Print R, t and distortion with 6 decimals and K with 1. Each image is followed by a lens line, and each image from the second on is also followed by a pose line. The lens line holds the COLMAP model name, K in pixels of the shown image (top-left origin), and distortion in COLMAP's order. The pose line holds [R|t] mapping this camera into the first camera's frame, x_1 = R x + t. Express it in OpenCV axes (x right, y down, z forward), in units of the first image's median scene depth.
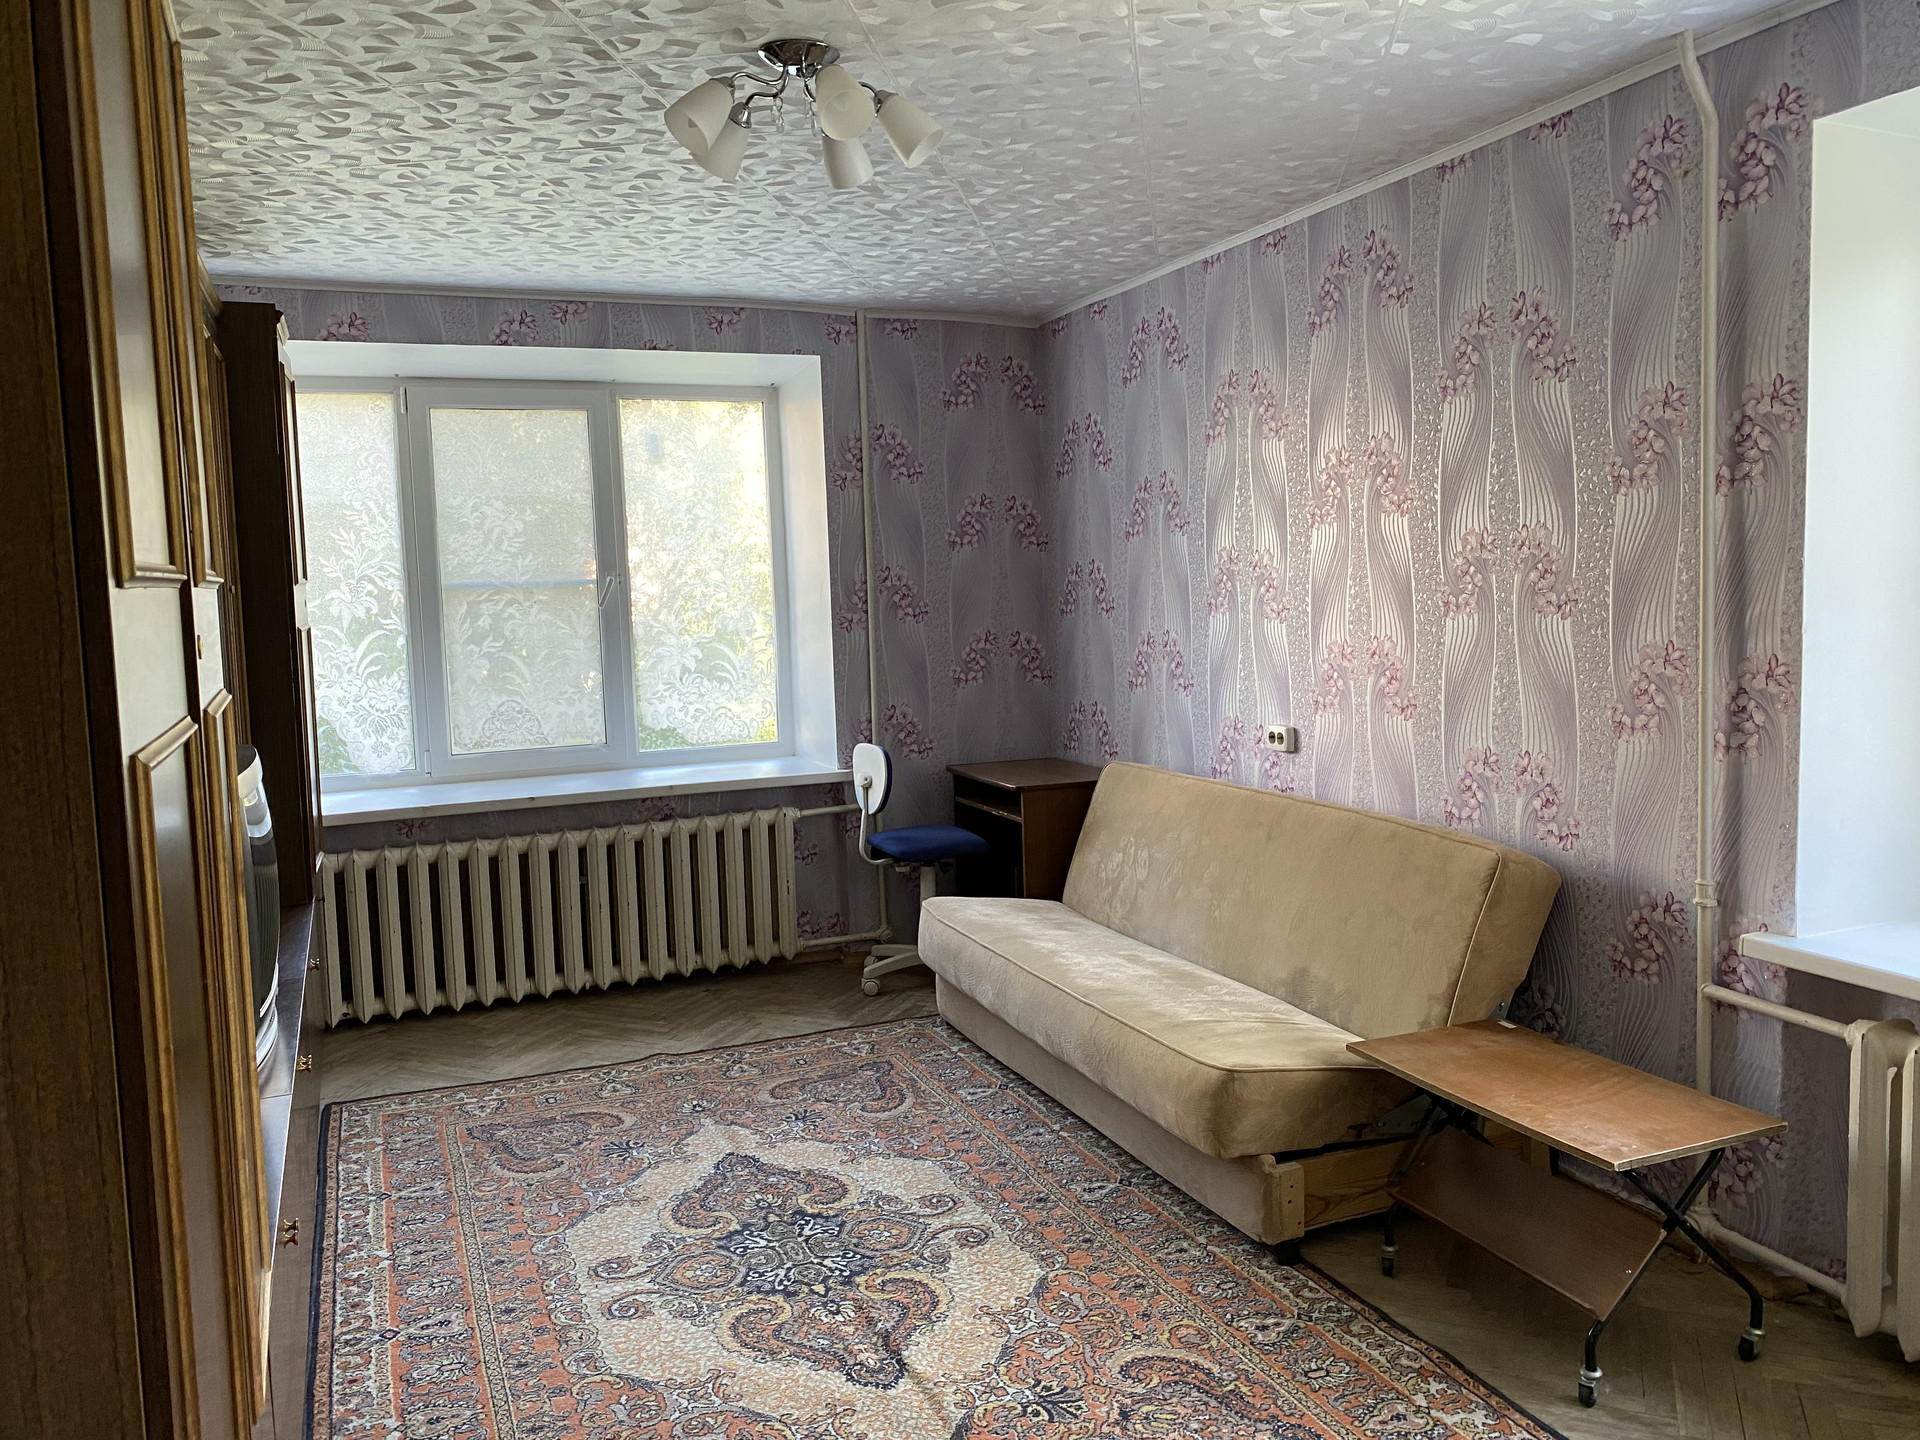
lens RADIAL K [[1473.9, 0, 959.6], [0, 1473.9, 721.2], [0, 0, 1]] dist [0.017062, -0.004617]
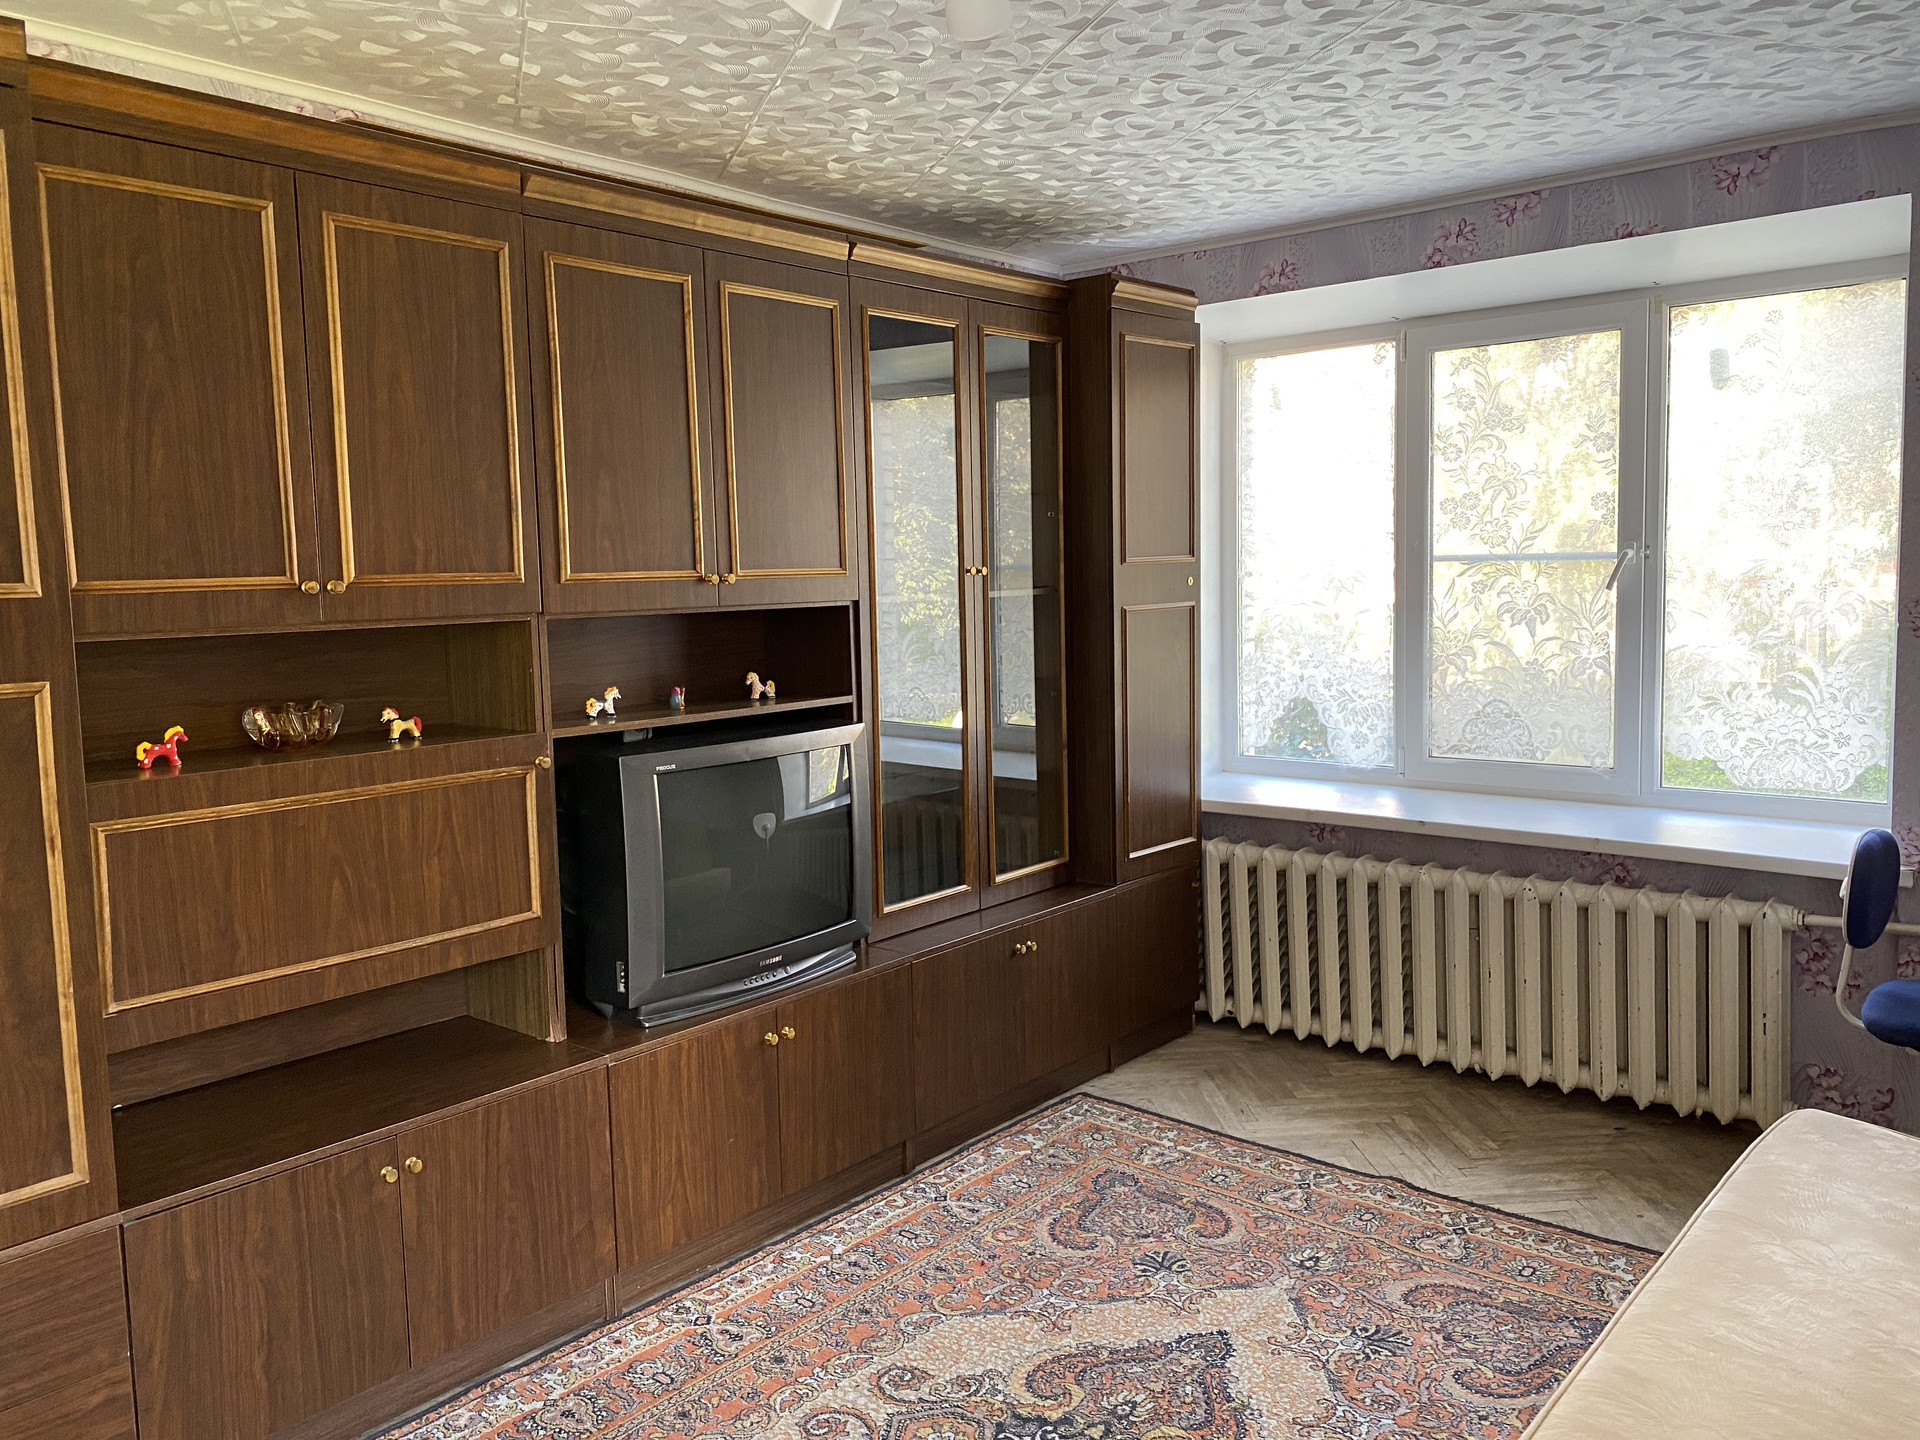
lens RADIAL K [[1473.9, 0, 959.5], [0, 1473.9, 708.7], [0, 0, 1]] dist [0.017062, -0.004617]
pose [[0.455982, 0.105950, -0.883660, 0.332483], [-0.081680, 0.993680, 0.076993, -0.056007], [0.886233, 0.037070, 0.461754, 0.416819]]
